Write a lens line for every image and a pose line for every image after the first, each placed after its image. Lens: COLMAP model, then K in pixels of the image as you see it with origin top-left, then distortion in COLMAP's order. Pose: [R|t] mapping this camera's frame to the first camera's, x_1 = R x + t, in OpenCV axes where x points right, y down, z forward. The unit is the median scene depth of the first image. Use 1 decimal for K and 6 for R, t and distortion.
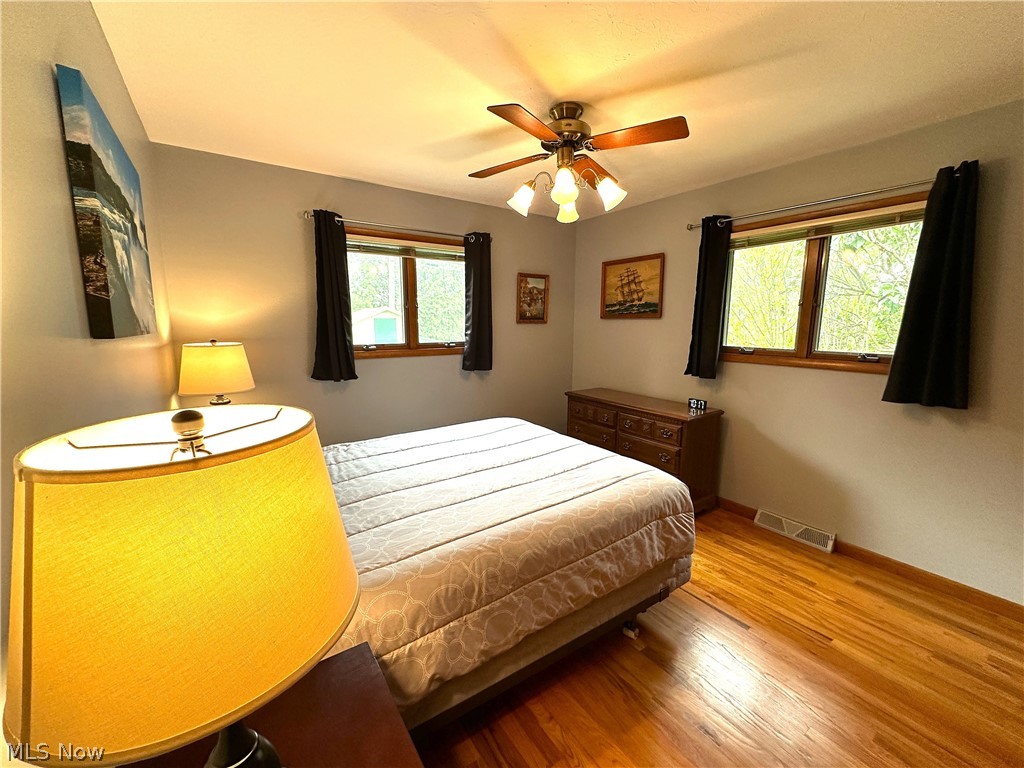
lens RADIAL K [[407.4, 0, 512.8], [0, 407.4, 382.8], [0, 0, 1]] dist [-0.000900, -0.000075]
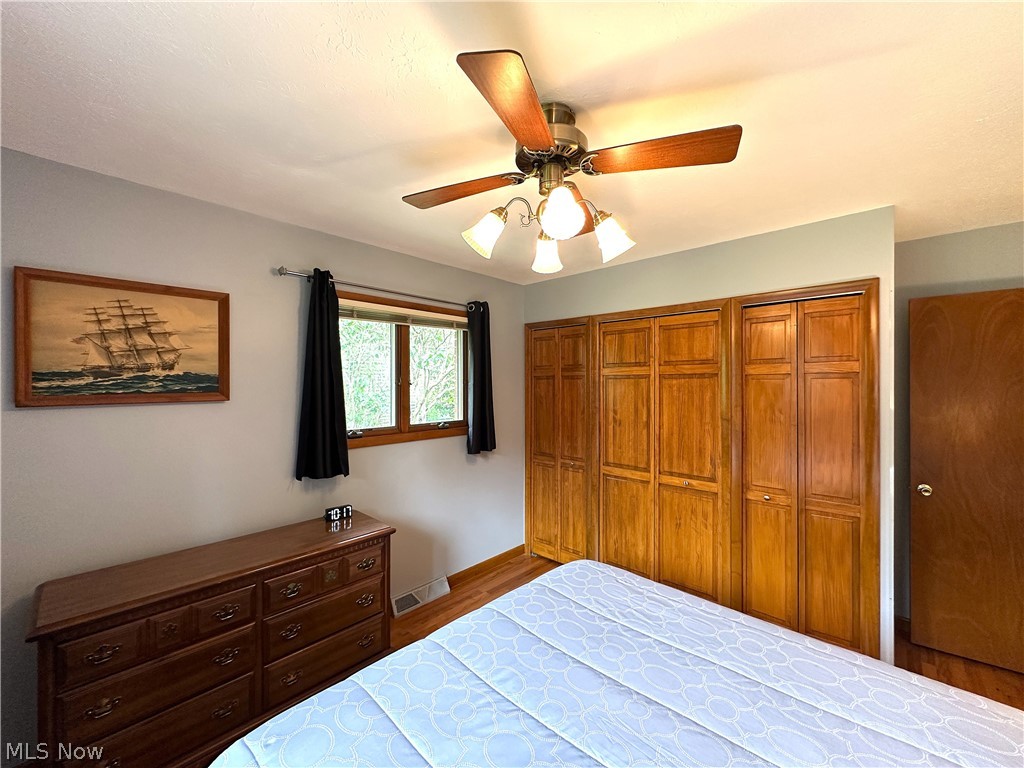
lens RADIAL K [[407.4, 0, 511.9], [0, 407.4, 383.8], [0, 0, 1]] dist [-0.000900, -0.000075]
pose [[-0.217549, 0.002041, 0.976047, -0.291728], [0.156006, 0.987214, 0.032708, -0.133268], [-0.963501, 0.159385, -0.215086, 0.699980]]
